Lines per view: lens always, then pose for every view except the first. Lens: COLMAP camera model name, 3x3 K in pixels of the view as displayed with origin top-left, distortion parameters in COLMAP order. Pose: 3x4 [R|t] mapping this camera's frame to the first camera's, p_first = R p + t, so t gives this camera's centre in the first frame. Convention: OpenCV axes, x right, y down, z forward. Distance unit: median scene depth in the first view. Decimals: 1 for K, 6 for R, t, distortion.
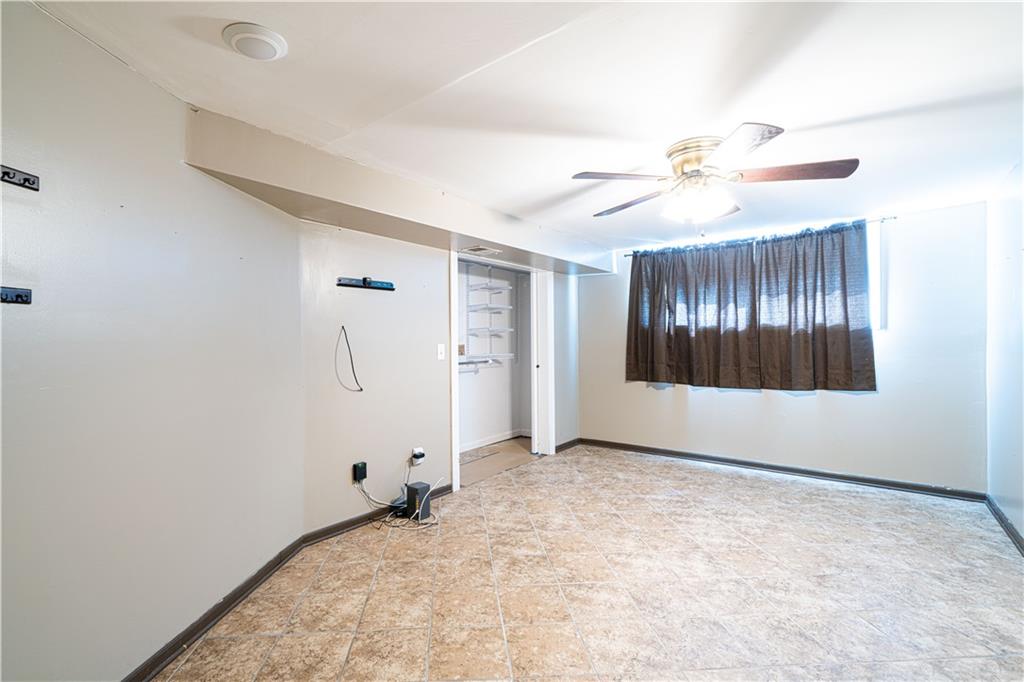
lens RADIAL K [[454.6, 0, 510.3], [0, 454.6, 341.9], [0, 0, 1]] dist [-0.000970, -0.000283]
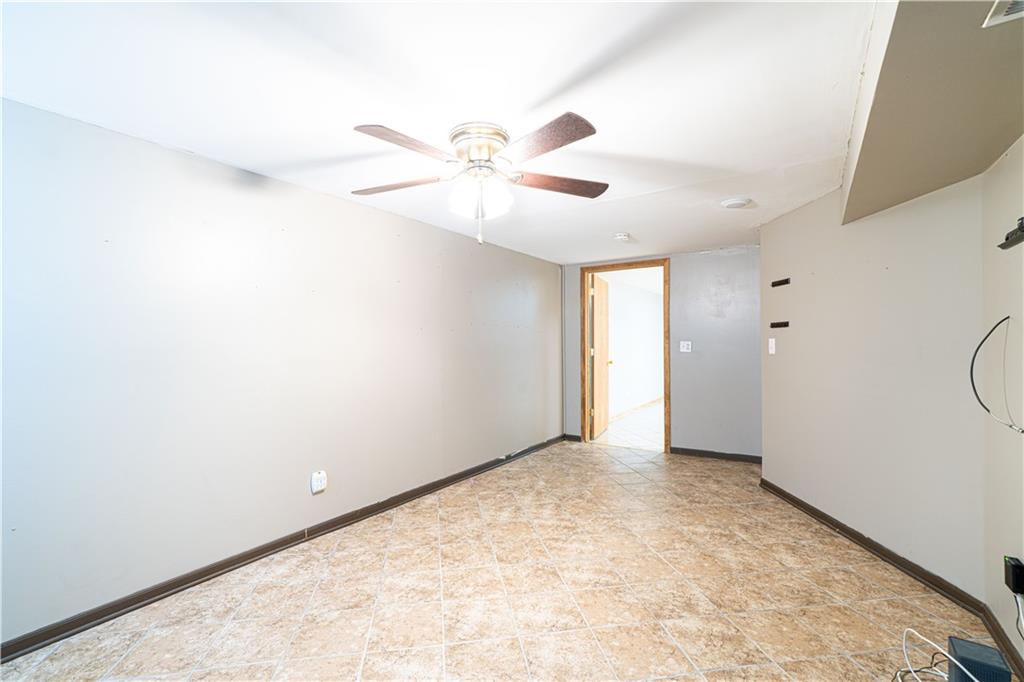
lens RADIAL K [[454.6, 0, 512.2], [0, 454.6, 342.8], [0, 0, 1]] dist [-0.000970, -0.000283]
pose [[-0.998141, 0.018172, -0.058177, 0.418797], [0.018118, 0.999835, 0.001446, -0.020473], [0.058194, 0.000389, -0.998305, 2.016842]]
